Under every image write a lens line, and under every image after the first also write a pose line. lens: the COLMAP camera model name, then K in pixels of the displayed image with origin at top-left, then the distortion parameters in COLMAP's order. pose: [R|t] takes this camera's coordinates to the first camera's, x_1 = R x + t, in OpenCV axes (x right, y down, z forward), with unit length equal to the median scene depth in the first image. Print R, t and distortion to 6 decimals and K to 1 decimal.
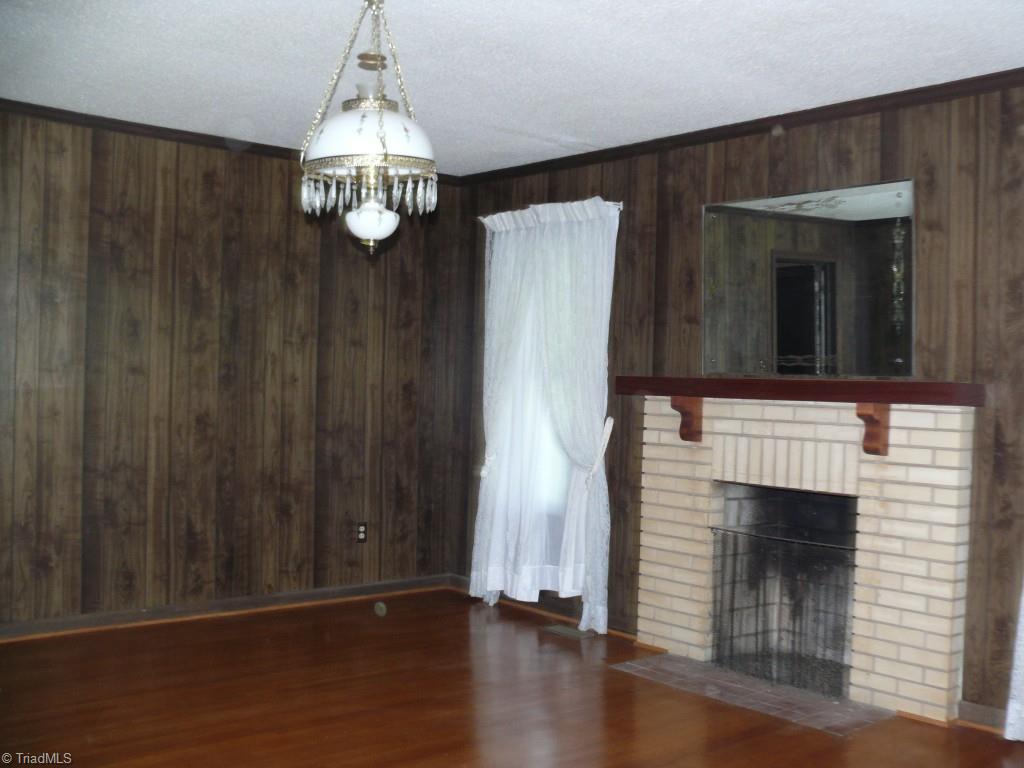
lens RADIAL K [[1128.2, 0, 566.3], [0, 1128.2, 386.4], [0, 0, 1]] dist [-0.128473, 0.000000]
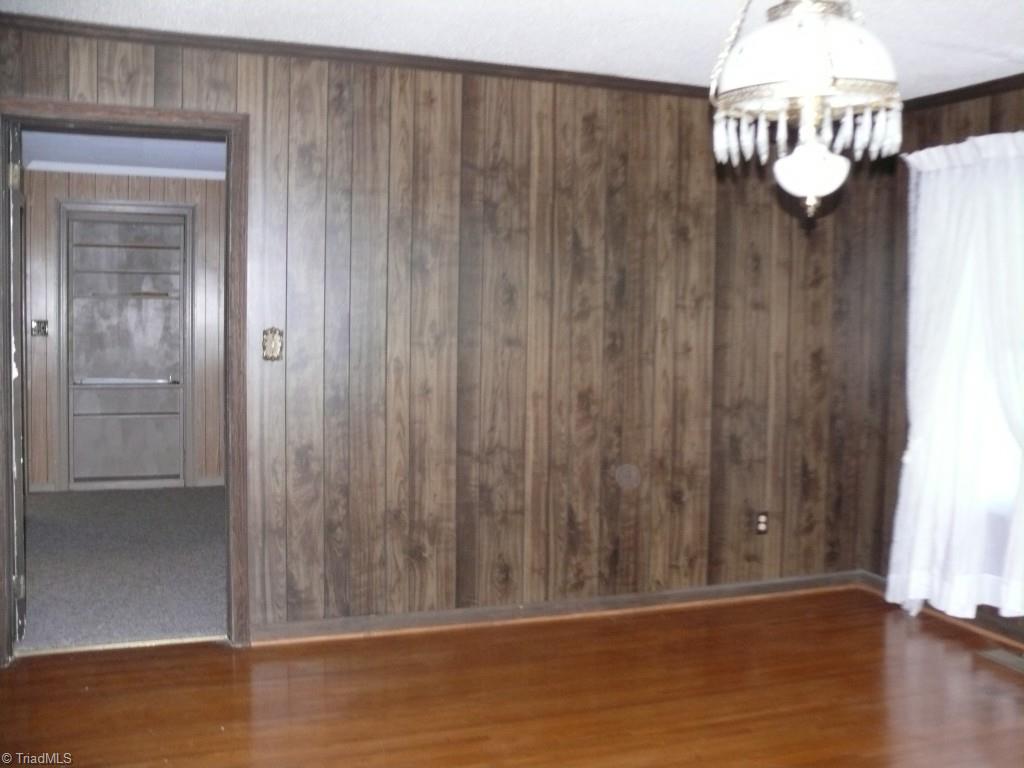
lens RADIAL K [[1122.4, 0, 537.6], [0, 1122.4, 390.7], [0, 0, 1]] dist [-0.128149, 0.000000]
pose [[0.937188, 0.013830, -0.348552, -0.053254], [0.007397, 0.998201, 0.059496, -0.030076], [0.348747, -0.058337, 0.935399, 0.155798]]
